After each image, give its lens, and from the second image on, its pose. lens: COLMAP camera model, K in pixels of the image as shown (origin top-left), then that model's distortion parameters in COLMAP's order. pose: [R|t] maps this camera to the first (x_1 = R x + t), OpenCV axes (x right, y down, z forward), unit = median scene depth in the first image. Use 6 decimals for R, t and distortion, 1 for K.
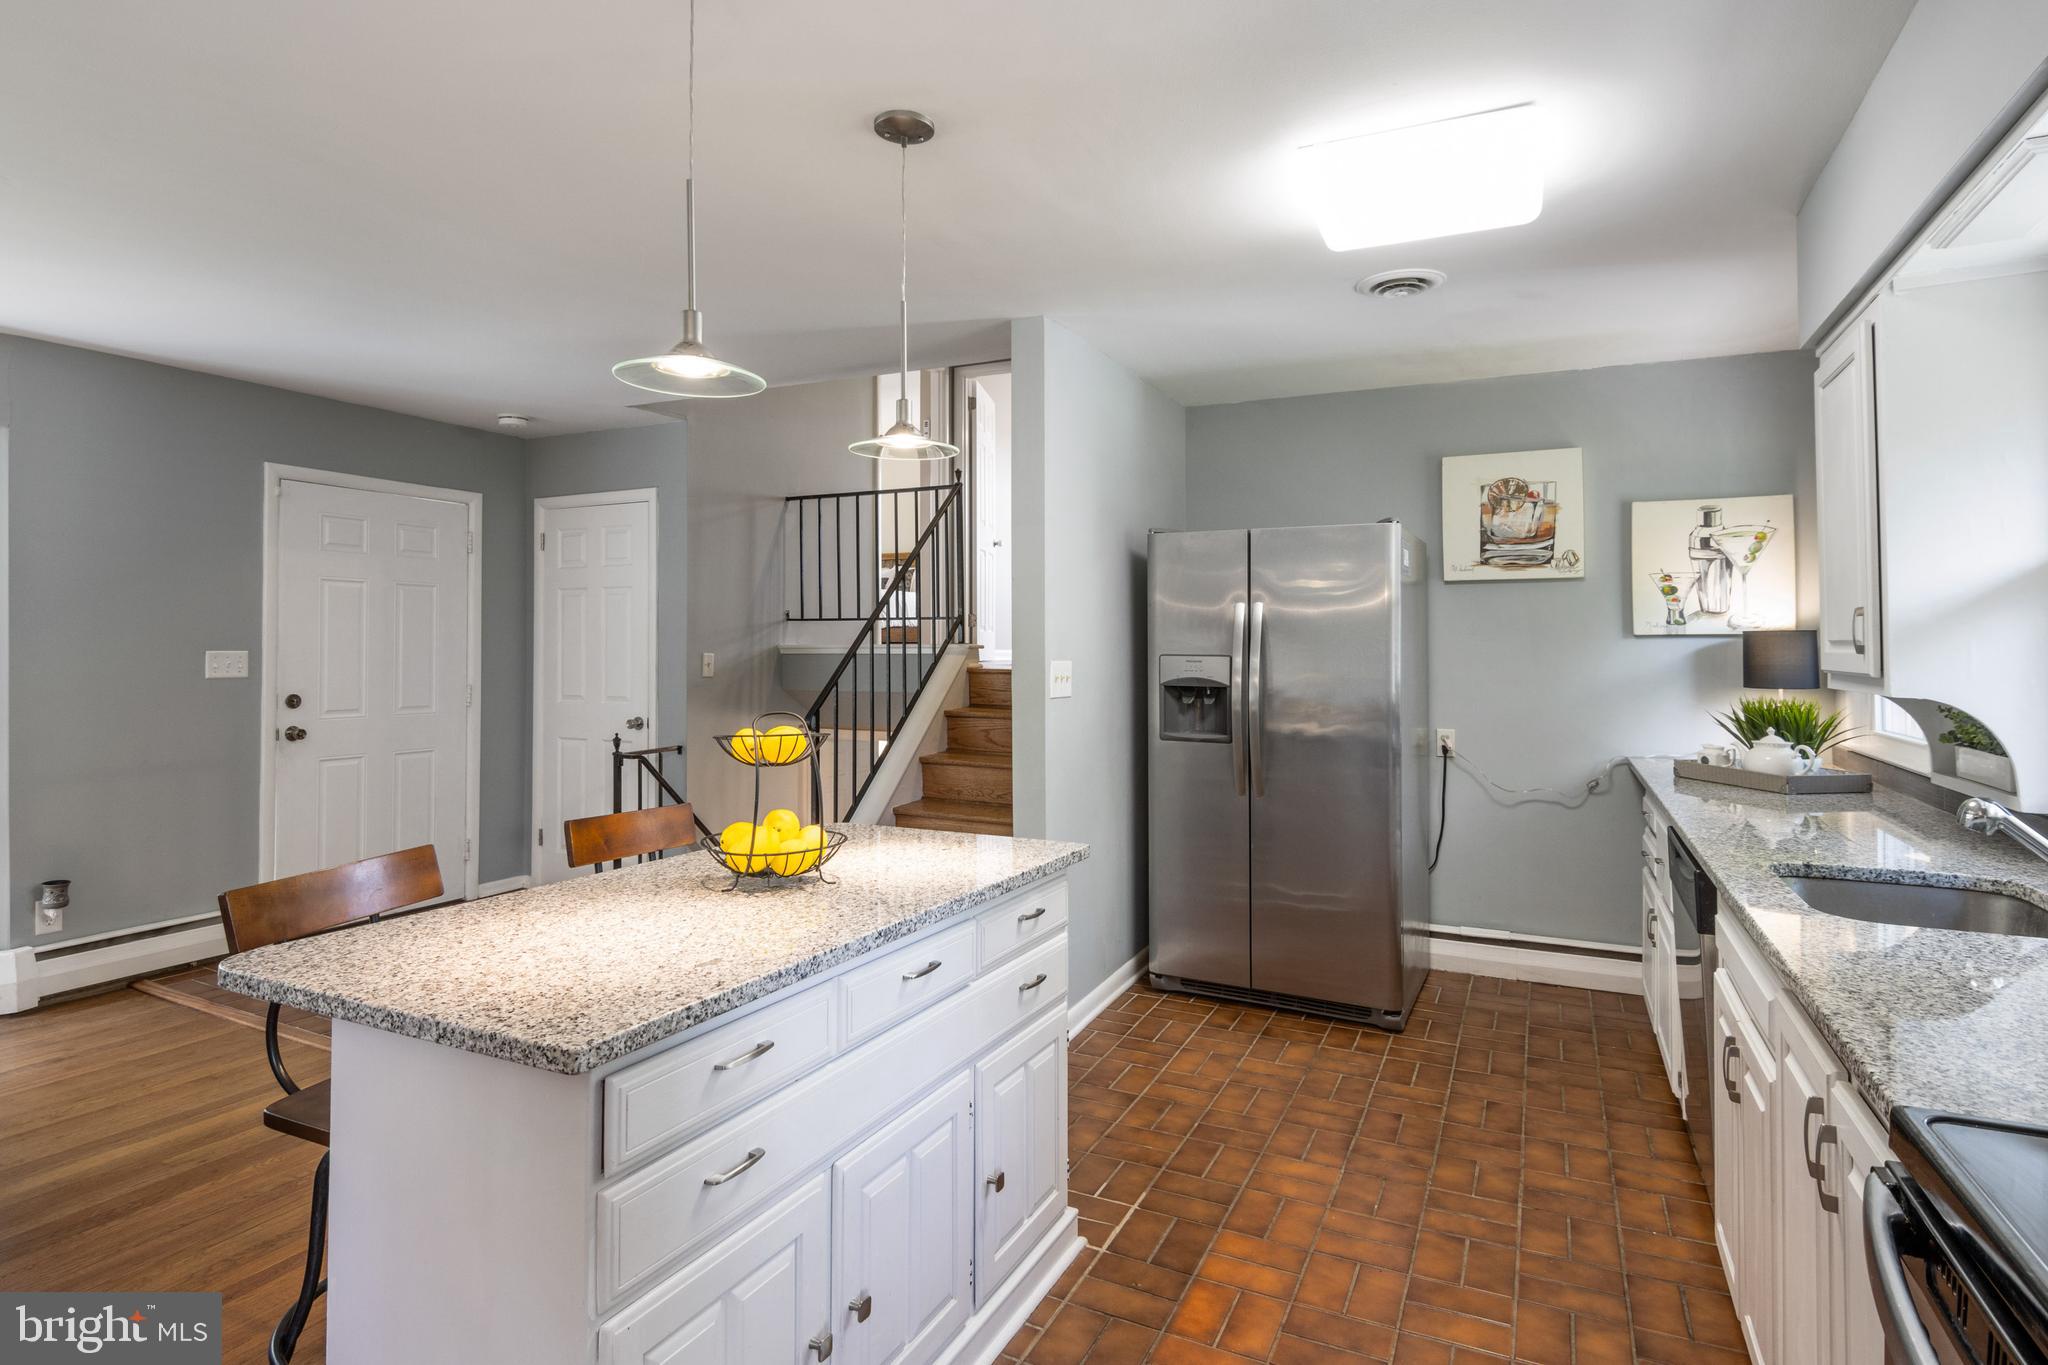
lens RADIAL K [[1067.1, 0, 1000.4], [0, 1067.1, 621.4], [0, 0, 1]] dist [-0.028502, -0.004574]
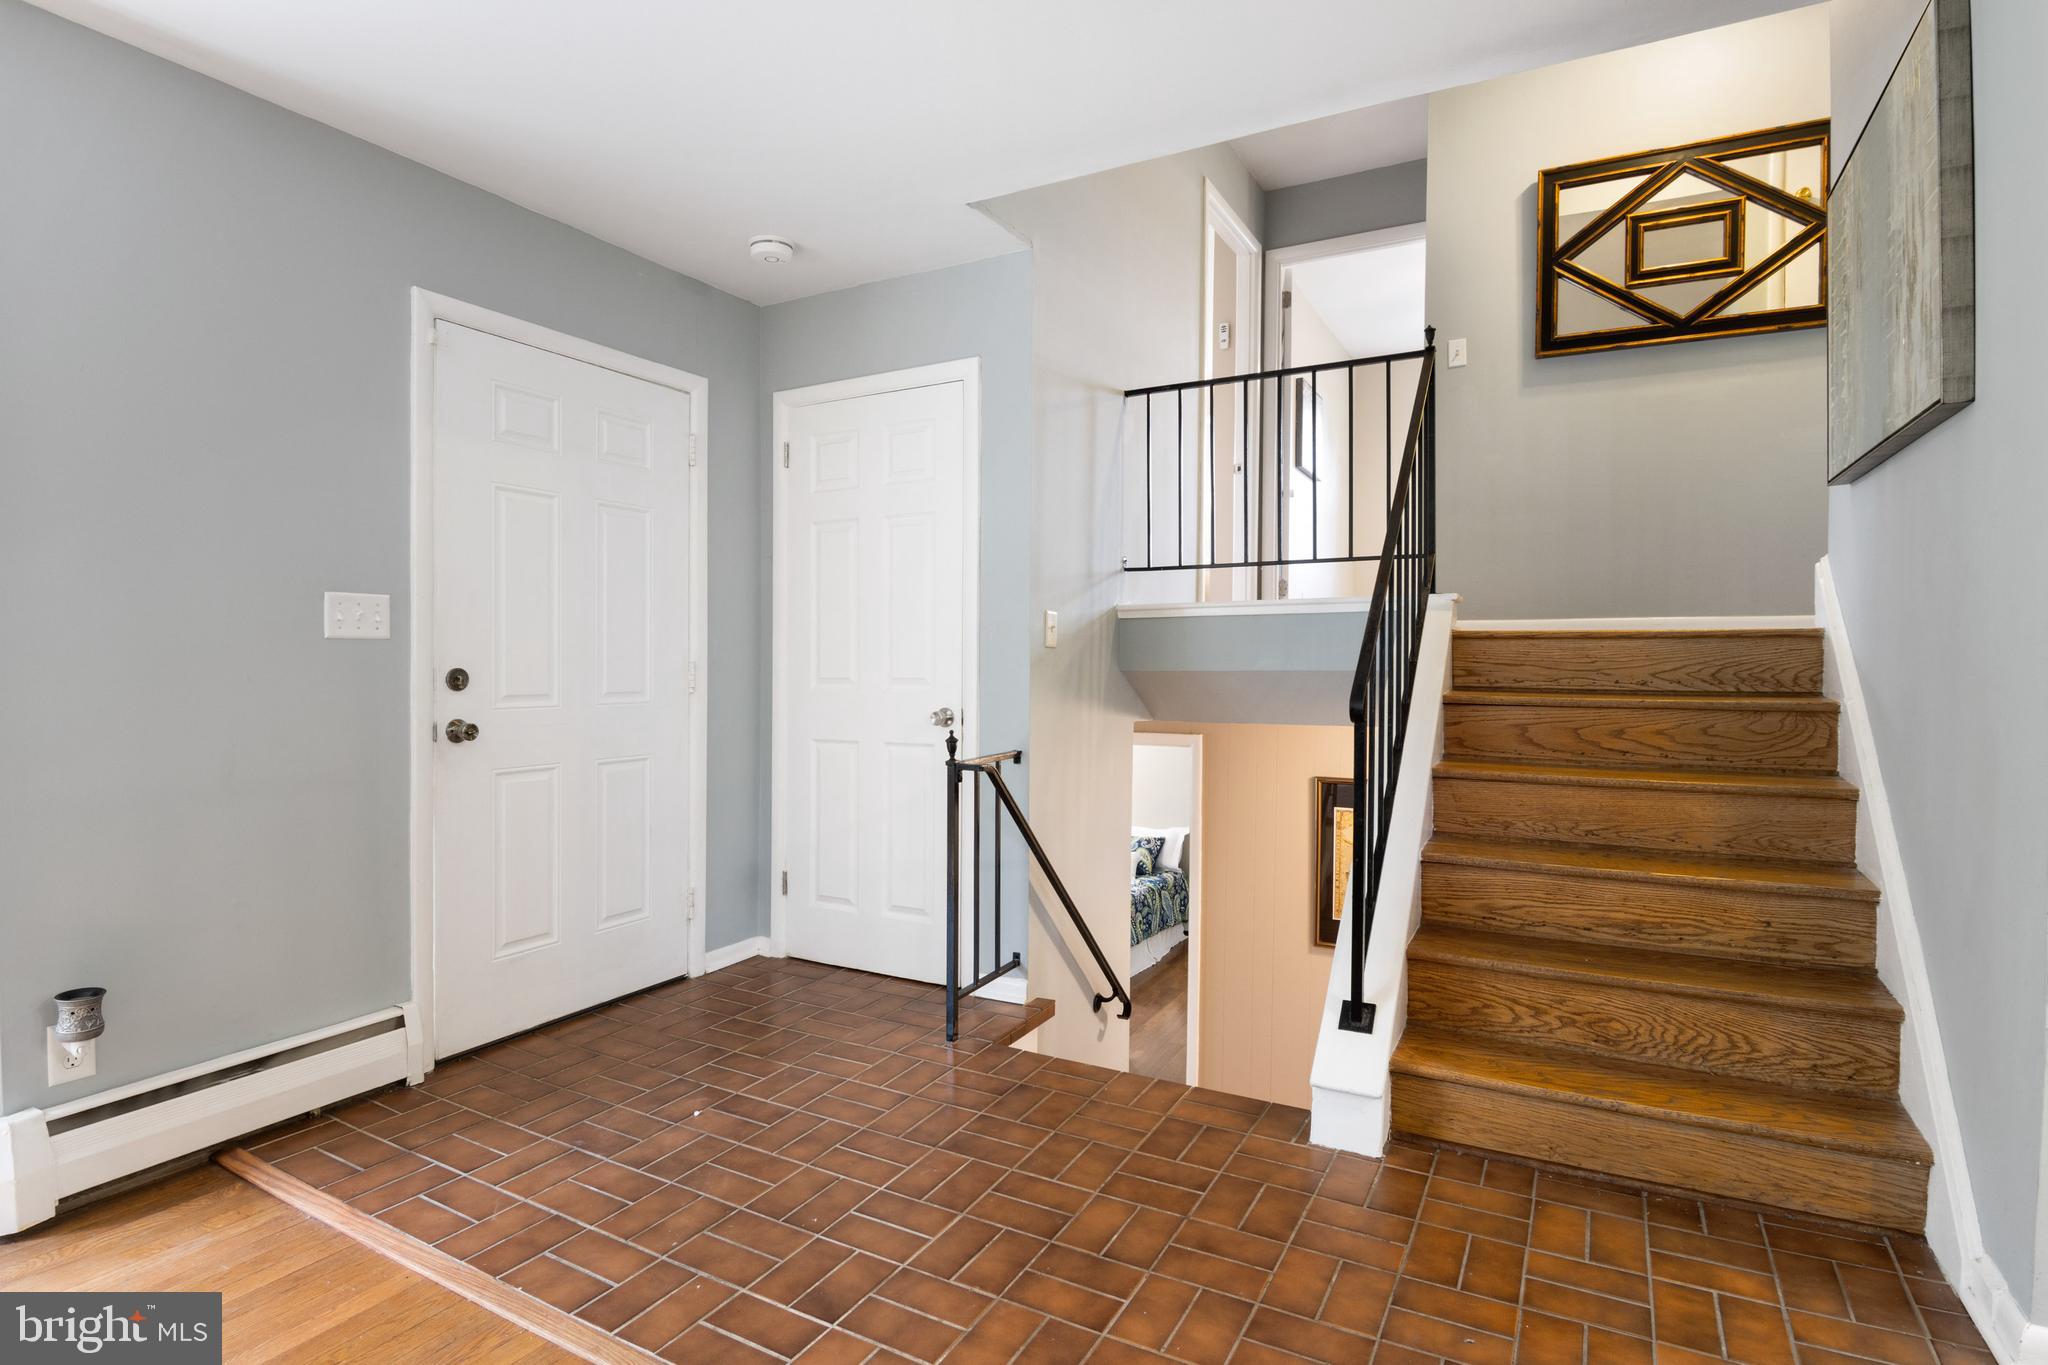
lens RADIAL K [[1067.1, 0, 987.0], [0, 1067.1, 657.0], [0, 0, 1]] dist [-0.028502, -0.004574]
pose [[0.997981, -0.004045, -0.063383, -0.300098], [0.005556, 0.999704, 0.023686, 0.046691], [0.063268, -0.023991, 0.997708, 0.369622]]
